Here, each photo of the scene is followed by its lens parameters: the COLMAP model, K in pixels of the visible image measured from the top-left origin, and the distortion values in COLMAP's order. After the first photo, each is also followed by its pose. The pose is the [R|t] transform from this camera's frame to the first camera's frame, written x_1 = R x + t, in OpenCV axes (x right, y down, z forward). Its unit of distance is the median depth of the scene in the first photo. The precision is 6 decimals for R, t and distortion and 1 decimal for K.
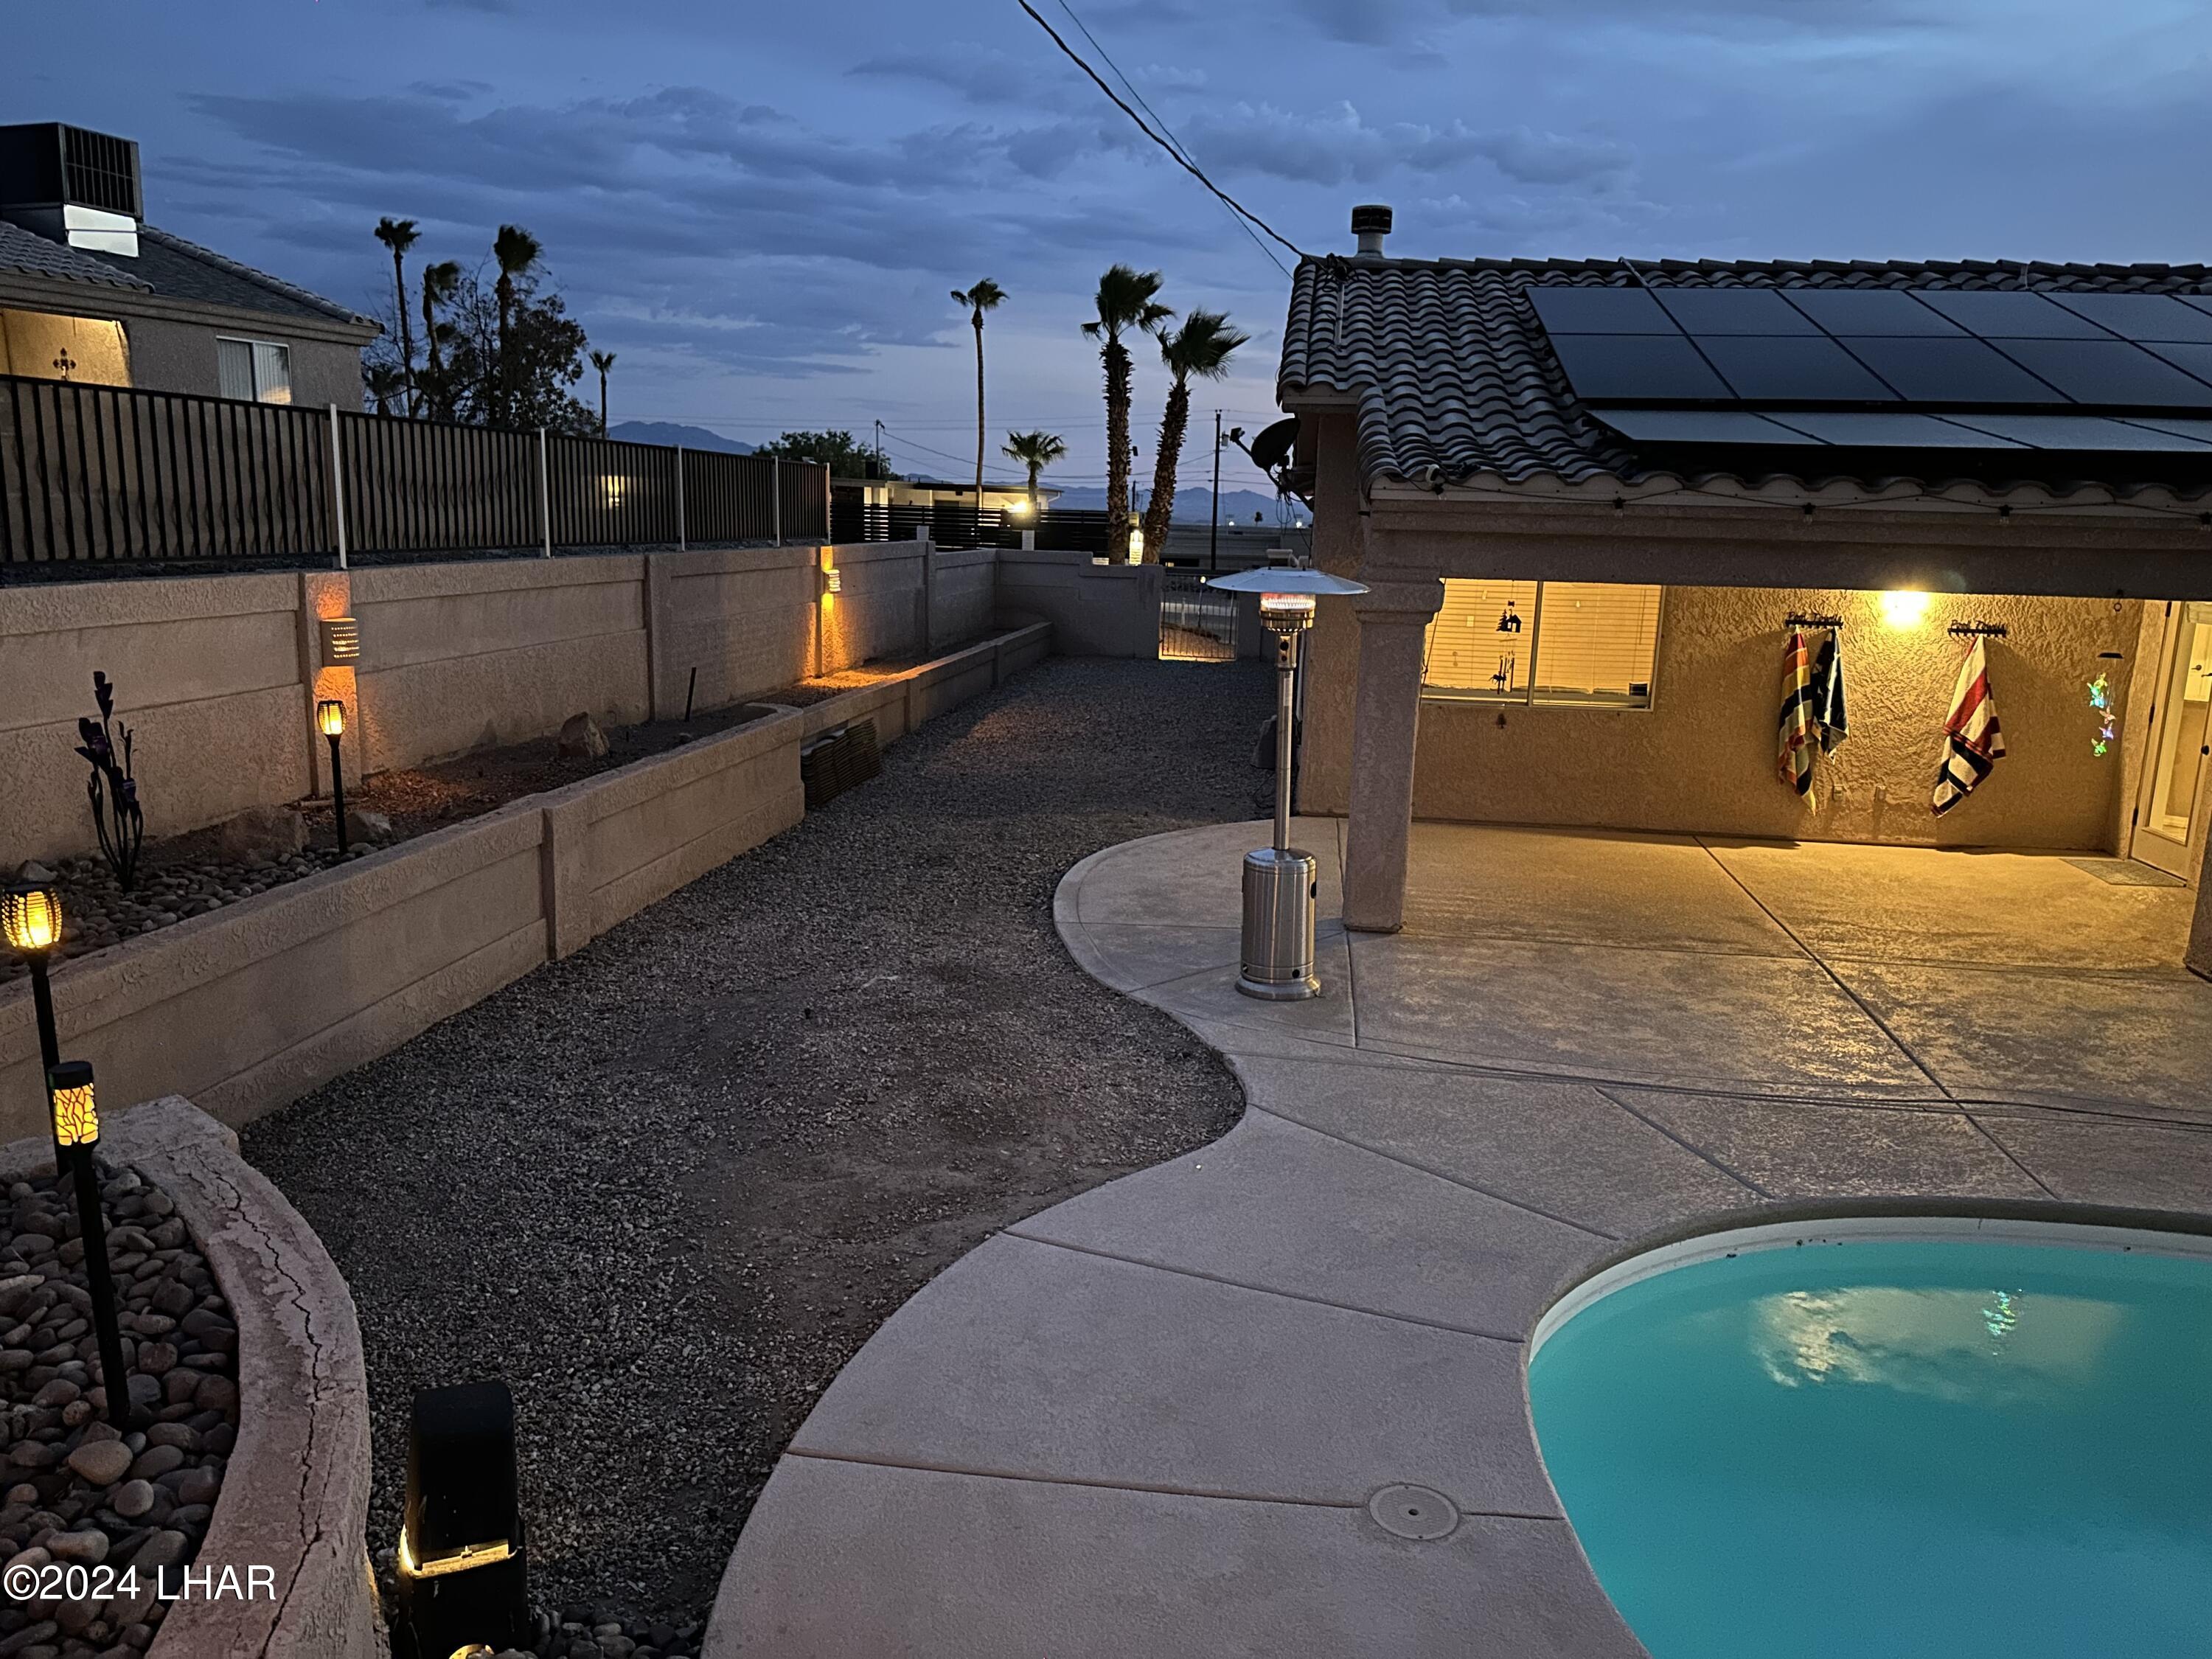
lens RADIAL K [[1561.3, 0, 1121.4], [0, 1561.3, 825.4], [0, 0, 1]] dist [0.063504, -0.076931]
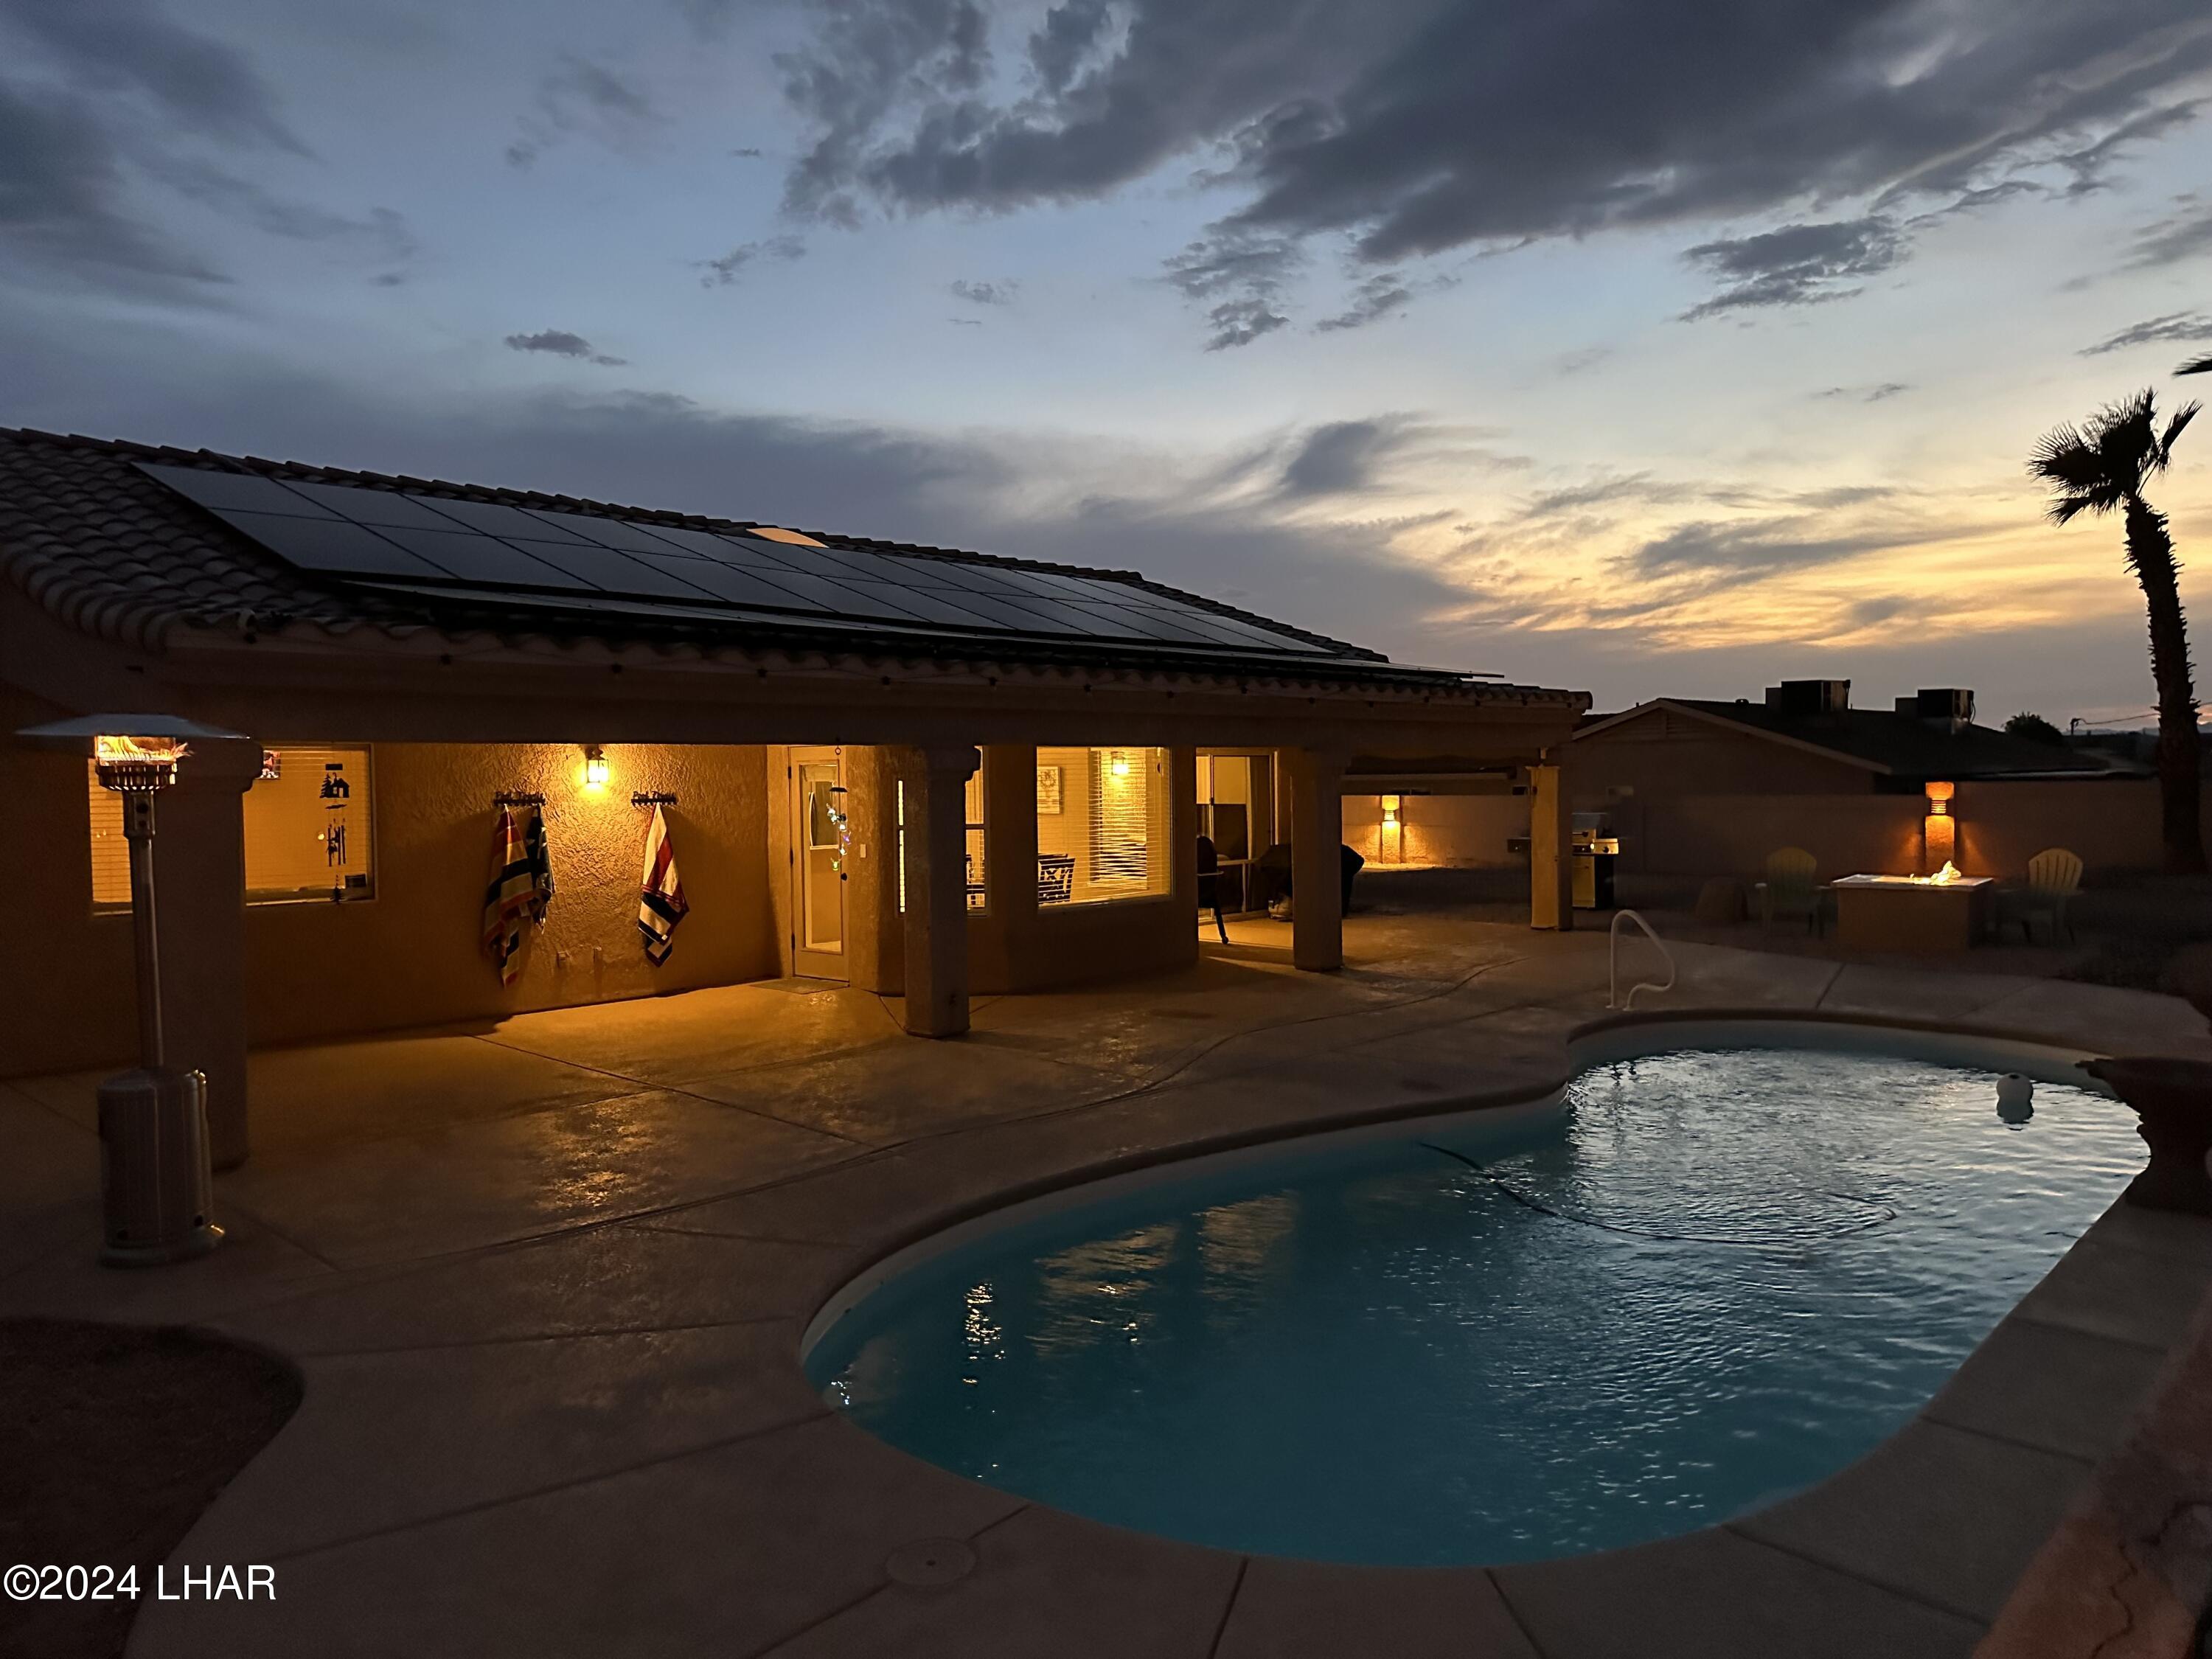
lens RADIAL K [[1540.2, 0, 1106.0], [0, 1540.2, 829.5], [0, 0, 1]] dist [0.064327, -0.051114]
pose [[0.591356, -0.065881, 0.803715, -0.175432], [0.187828, 0.980498, -0.057827, 0.024832], [-0.784231, 0.185157, 0.592198, 0.096135]]
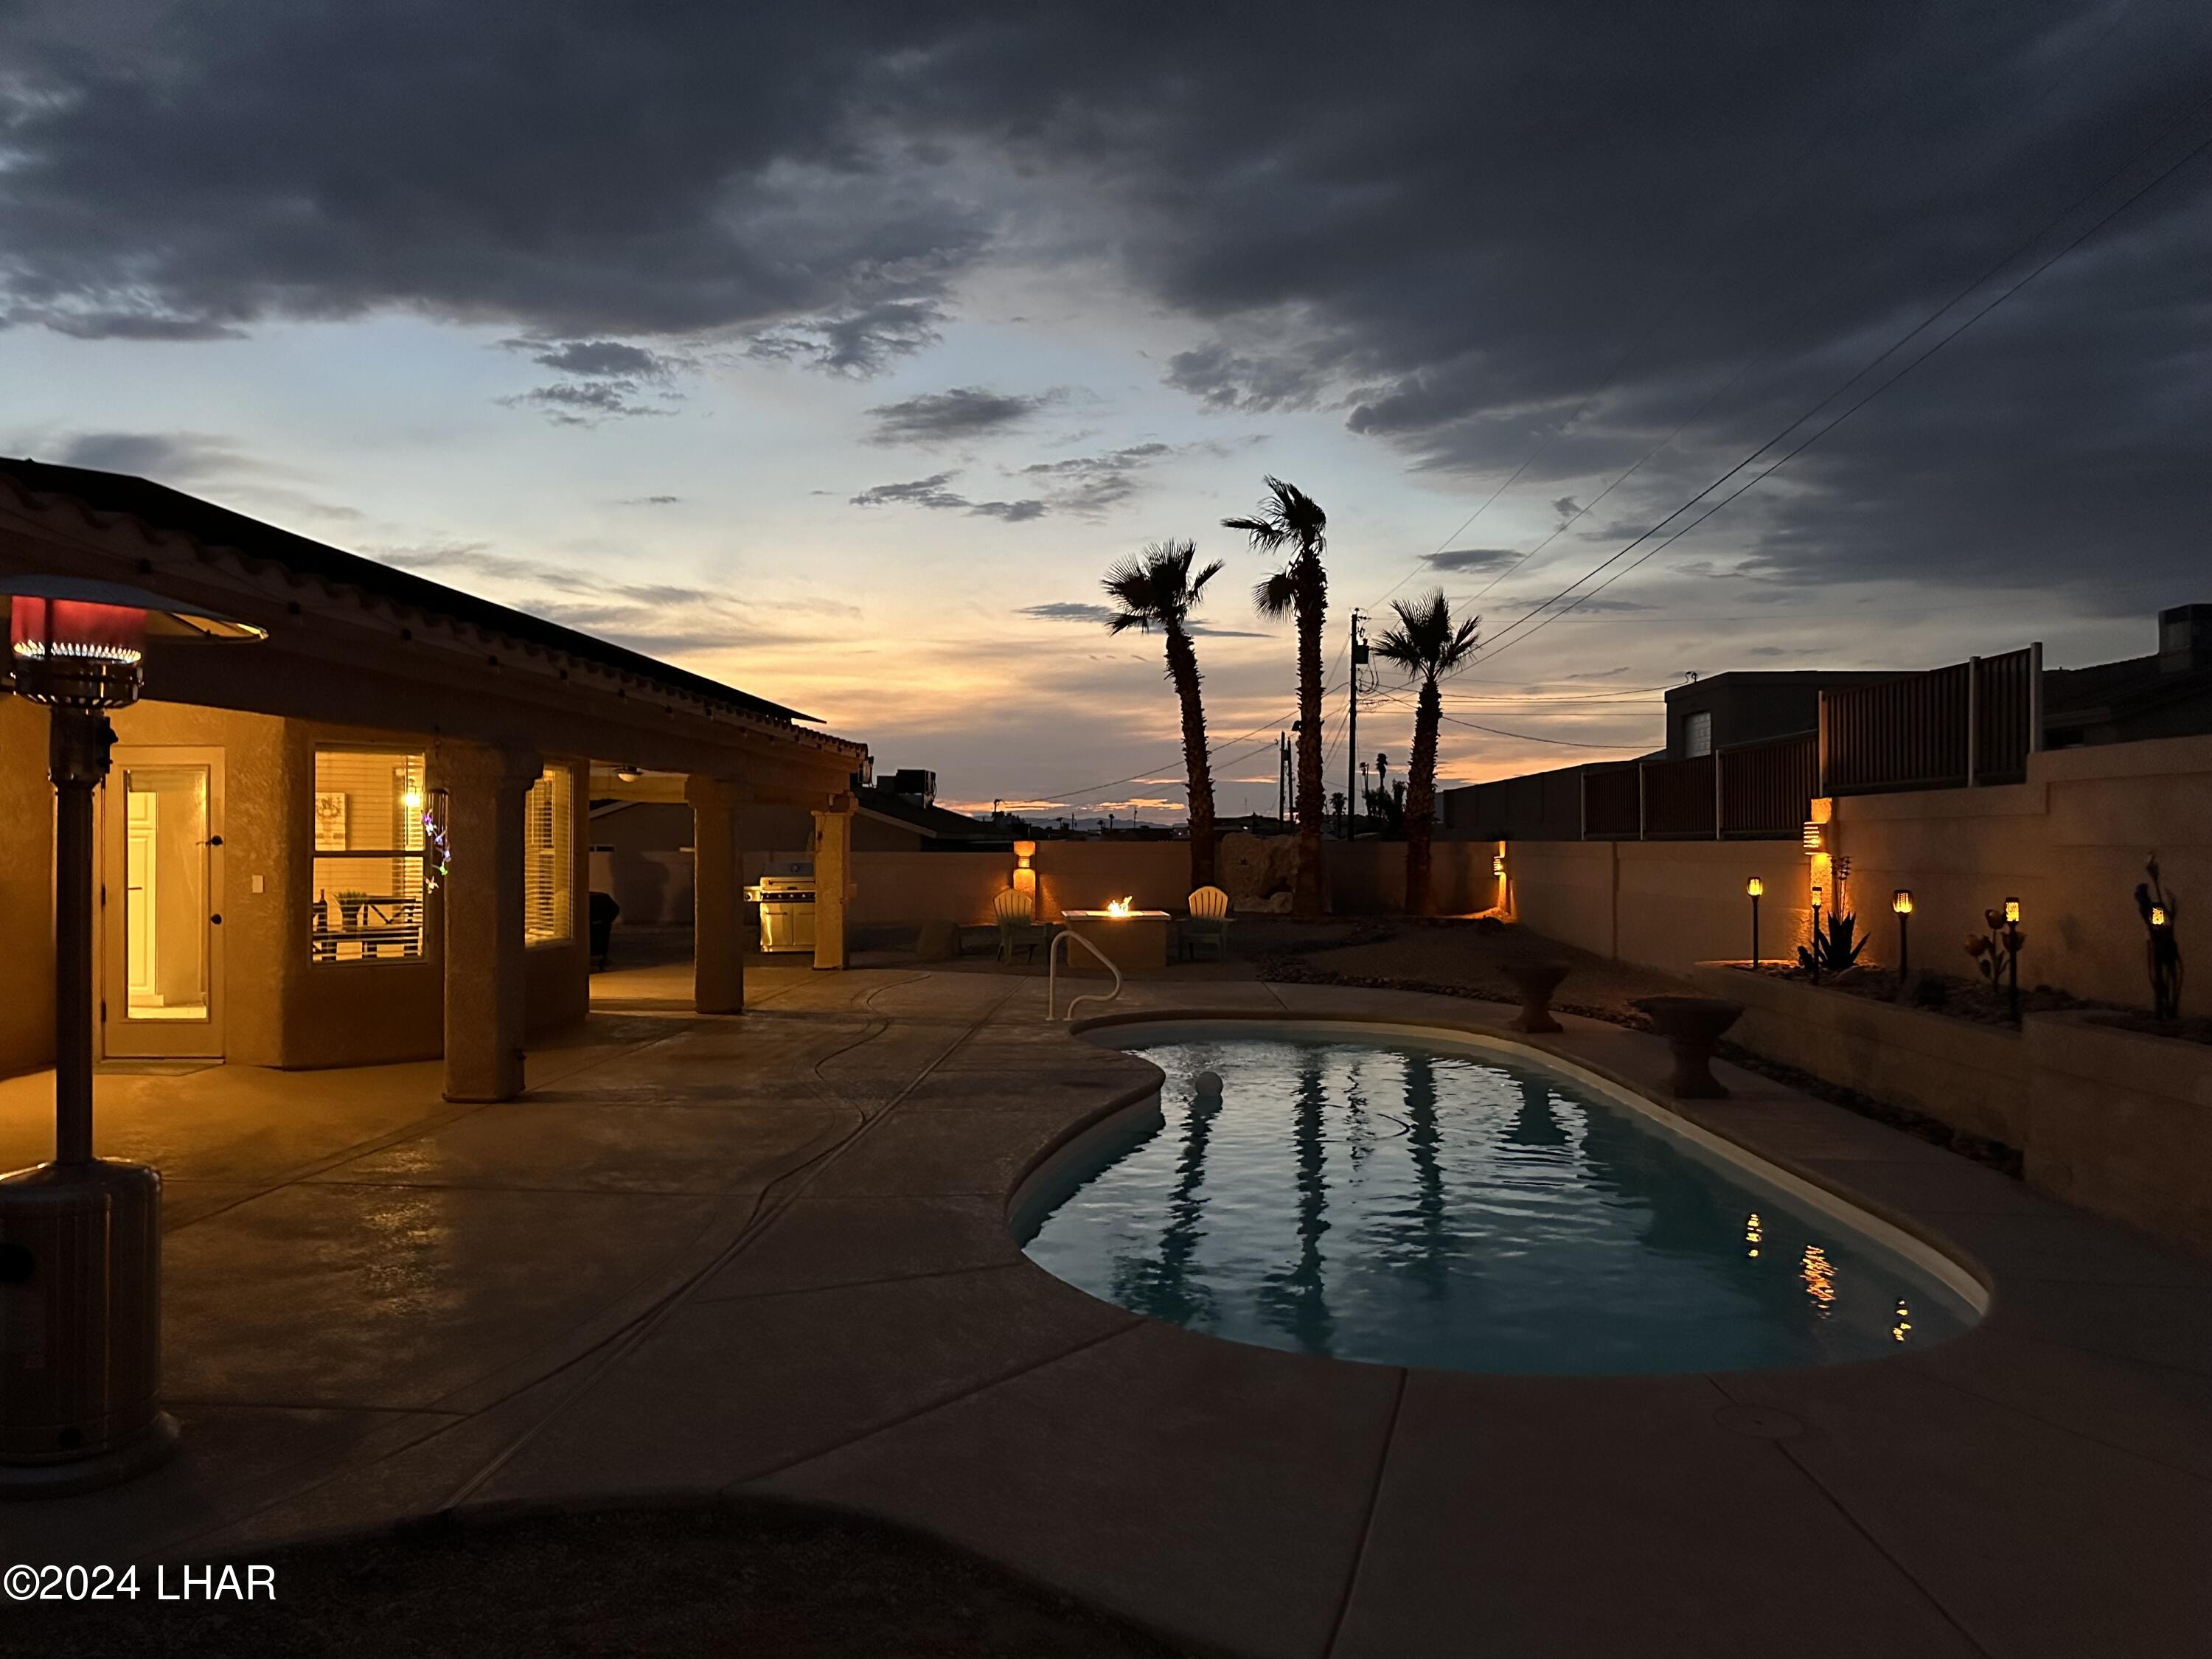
lens RADIAL K [[1548.3, 0, 1091.4], [0, 1548.3, 826.3], [0, 0, 1]] dist [0.148189, -0.196576]
pose [[-0.082077, -0.016883, 0.996483, -0.303680], [0.191893, 0.980880, 0.032424, -0.031153], [-0.977978, 0.193880, -0.077268, 0.526827]]
